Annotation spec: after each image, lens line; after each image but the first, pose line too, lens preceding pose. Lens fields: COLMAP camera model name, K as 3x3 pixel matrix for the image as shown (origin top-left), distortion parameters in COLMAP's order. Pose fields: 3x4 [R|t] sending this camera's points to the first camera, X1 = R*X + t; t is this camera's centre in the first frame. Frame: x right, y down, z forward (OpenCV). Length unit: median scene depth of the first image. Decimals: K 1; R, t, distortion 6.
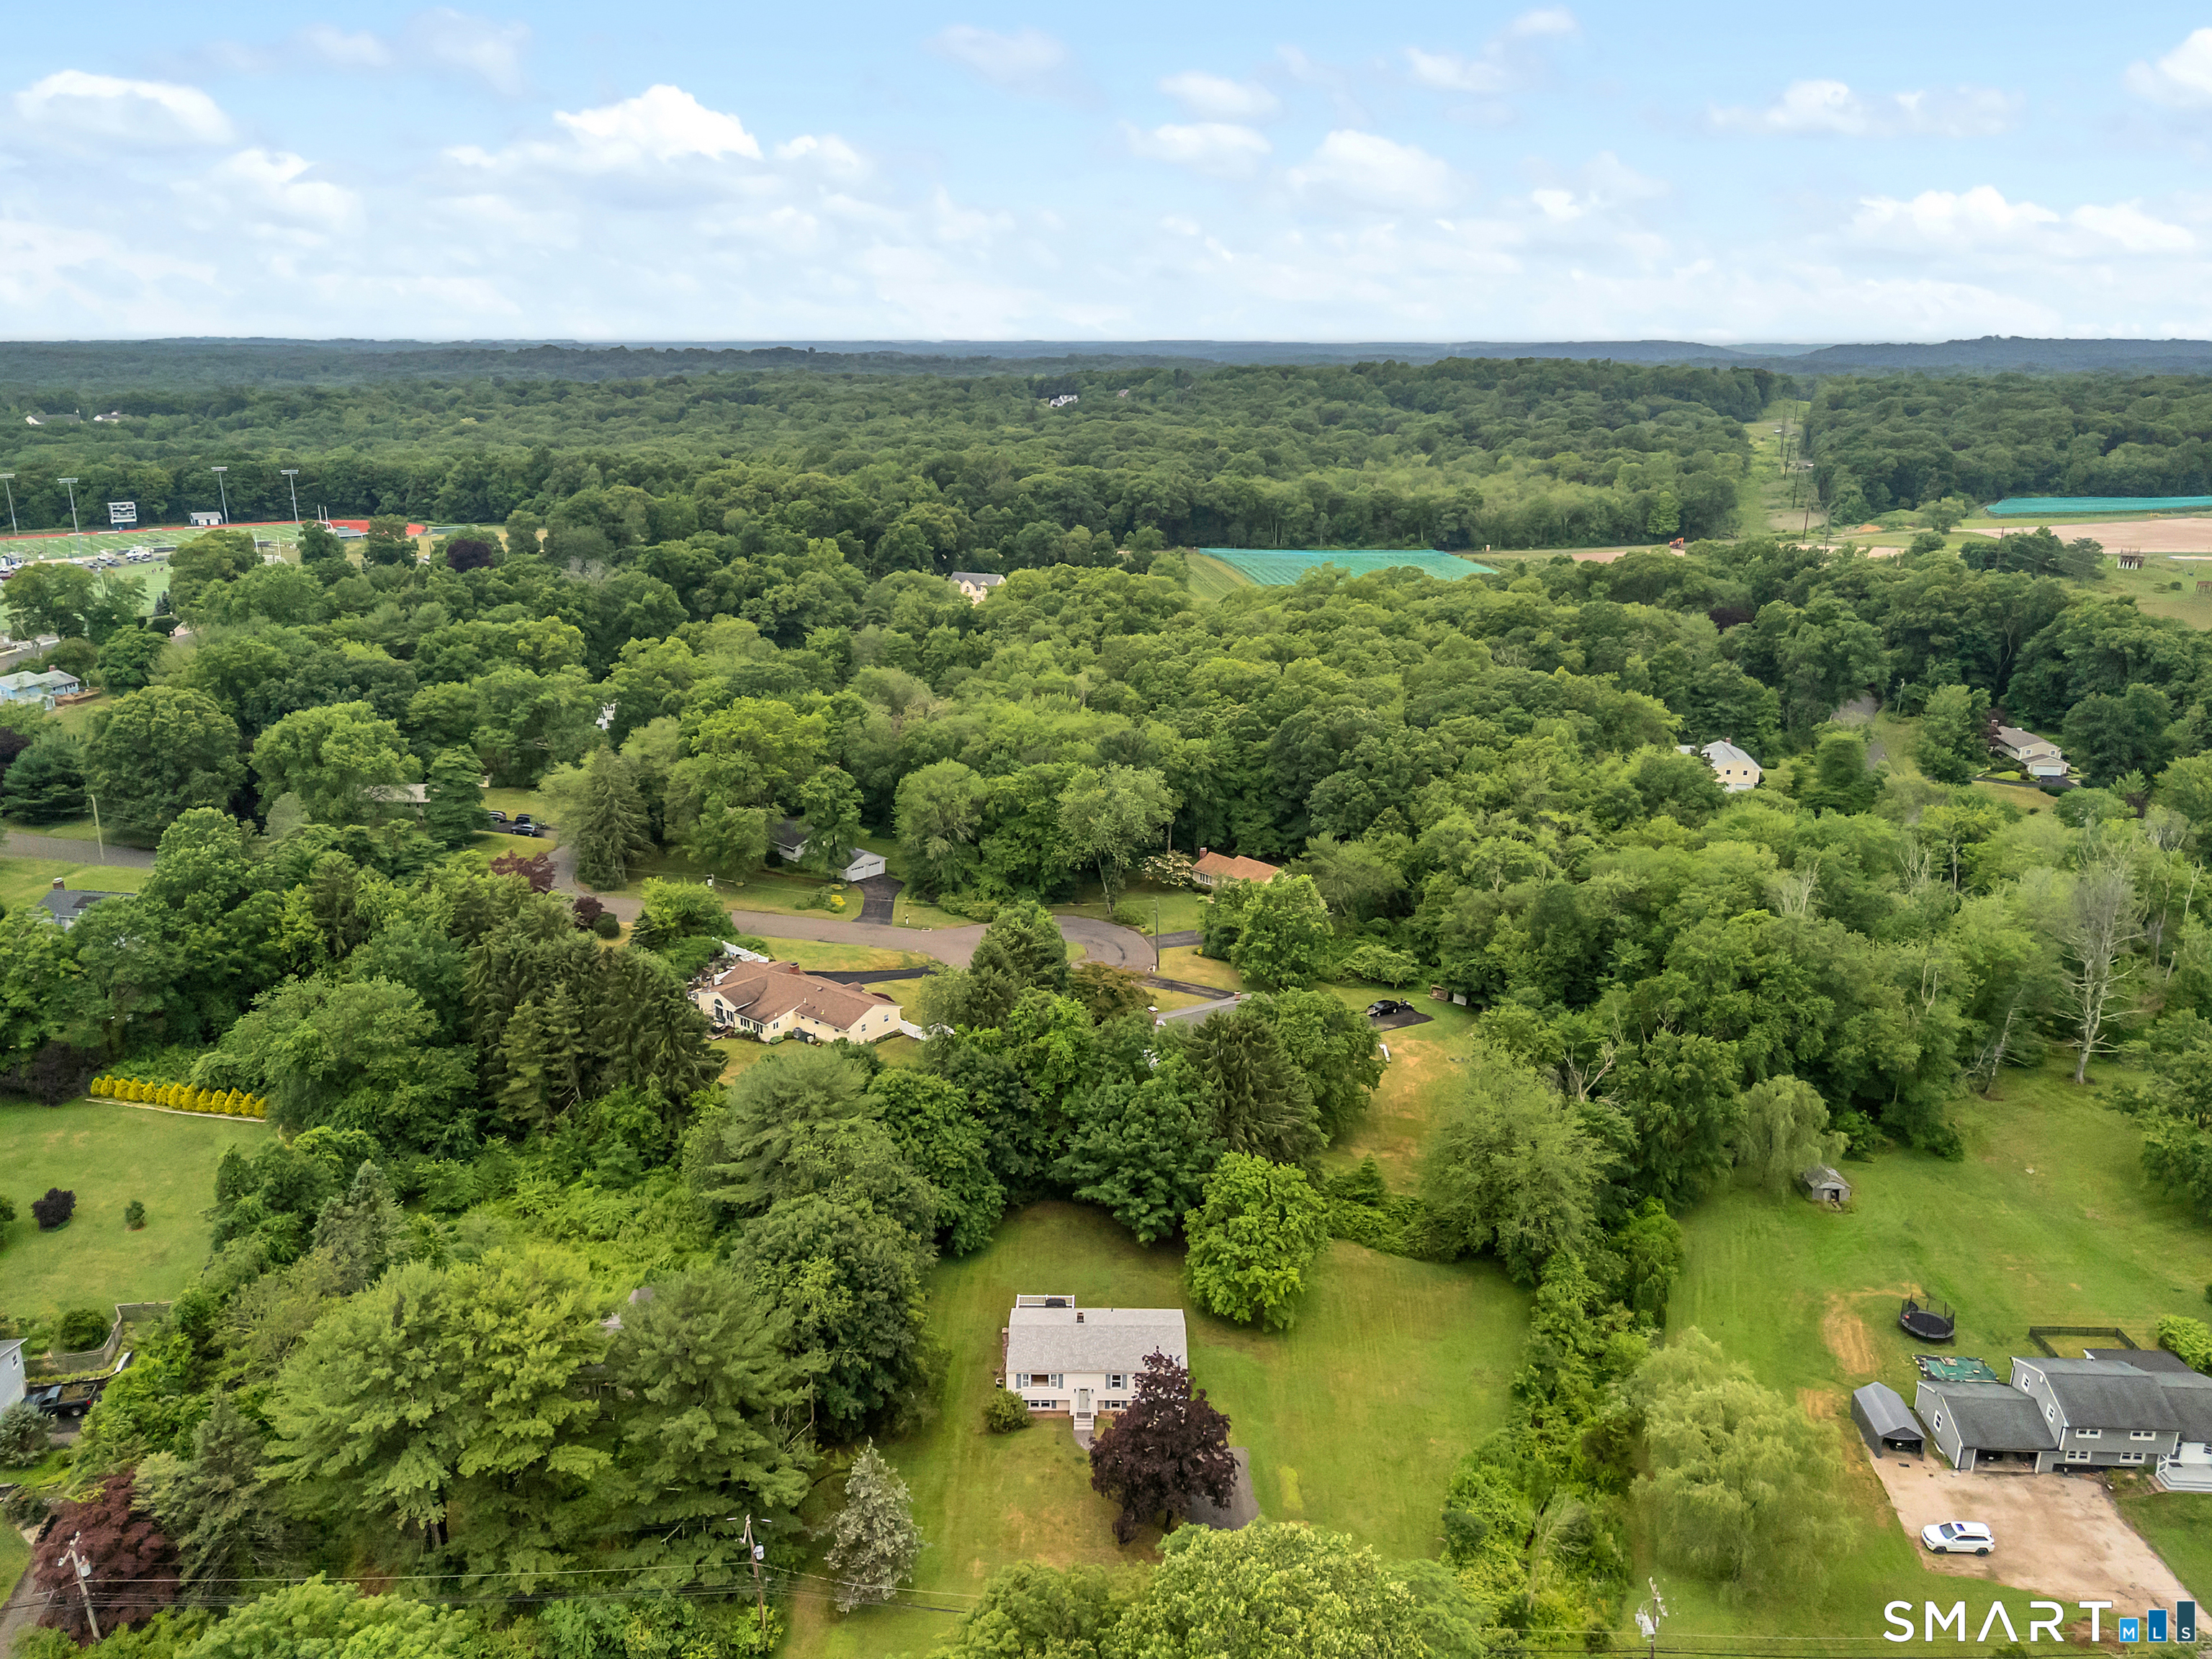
lens RADIAL K [[1619.7, 0, 1106.6], [0, 1619.7, 817.4], [0, 0, 1]] dist [0.080505, -0.078688]
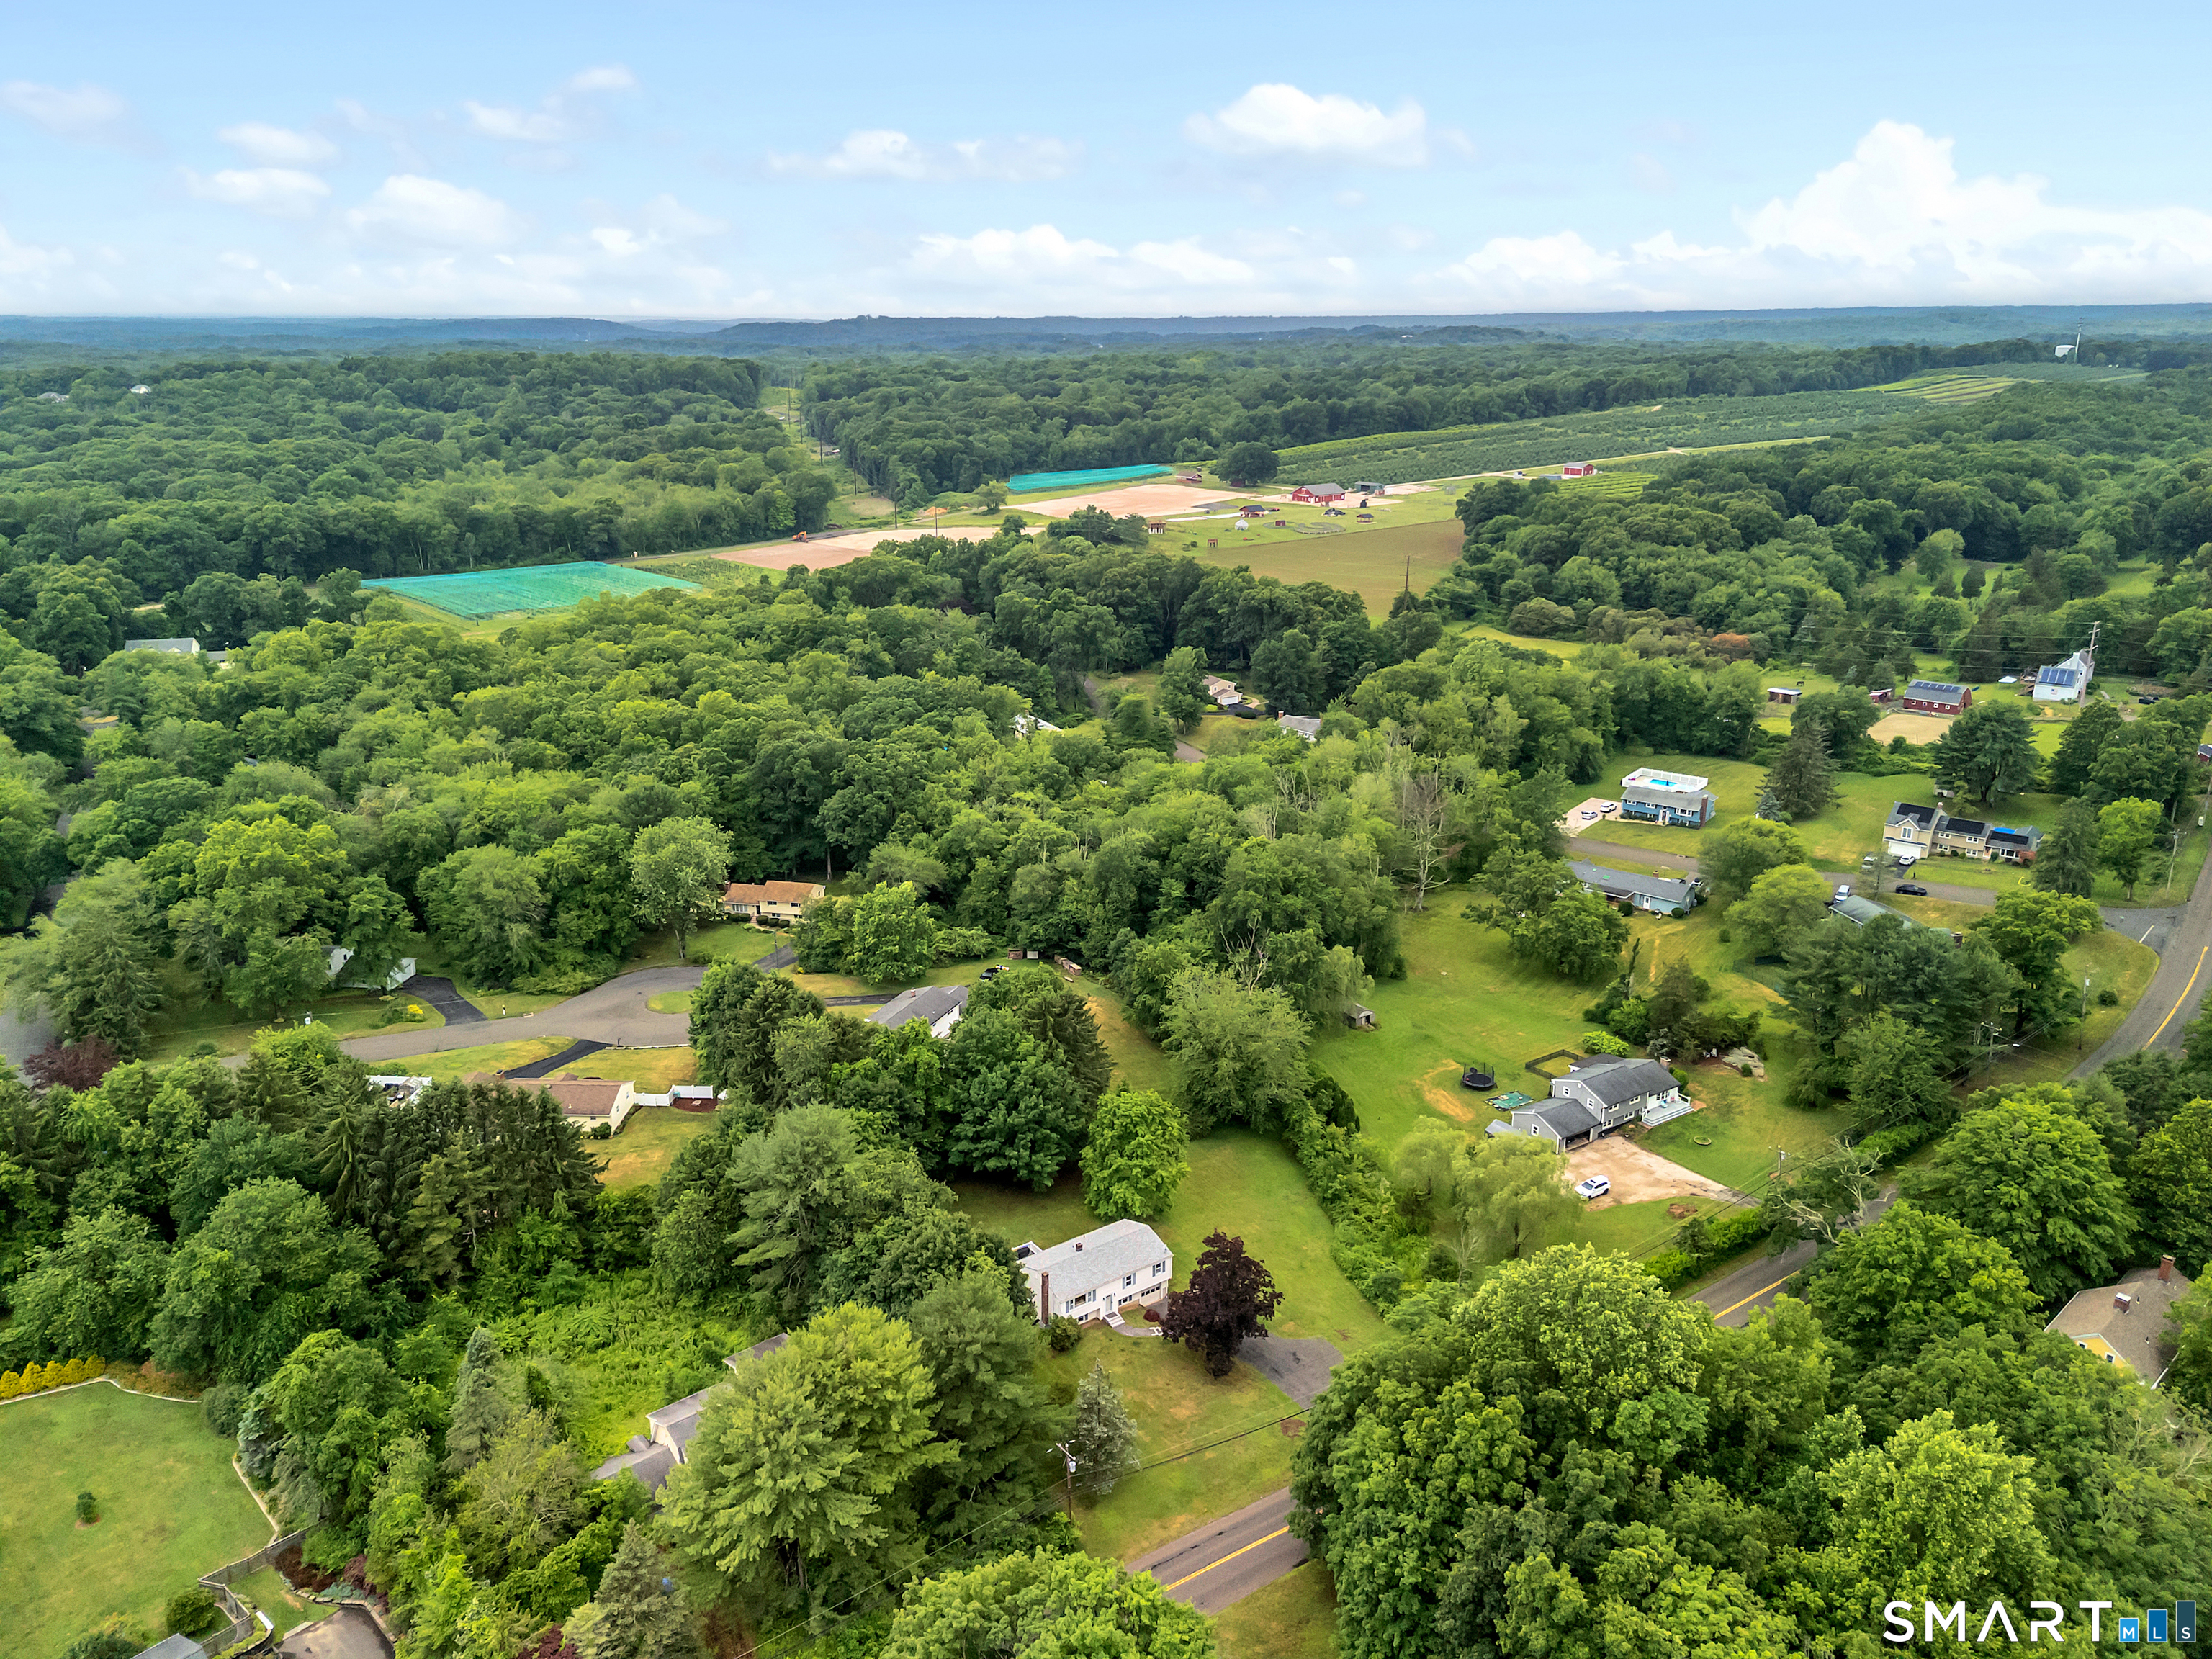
lens RADIAL K [[1619.7, 0, 1106.6], [0, 1619.7, 817.4], [0, 0, 1]] dist [0.080505, -0.078688]
pose [[0.811944, -0.179643, 0.555405, -0.349017], [0.171732, 0.982873, 0.066851, -0.055065], [-0.557902, 0.041101, 0.828889, -0.038416]]
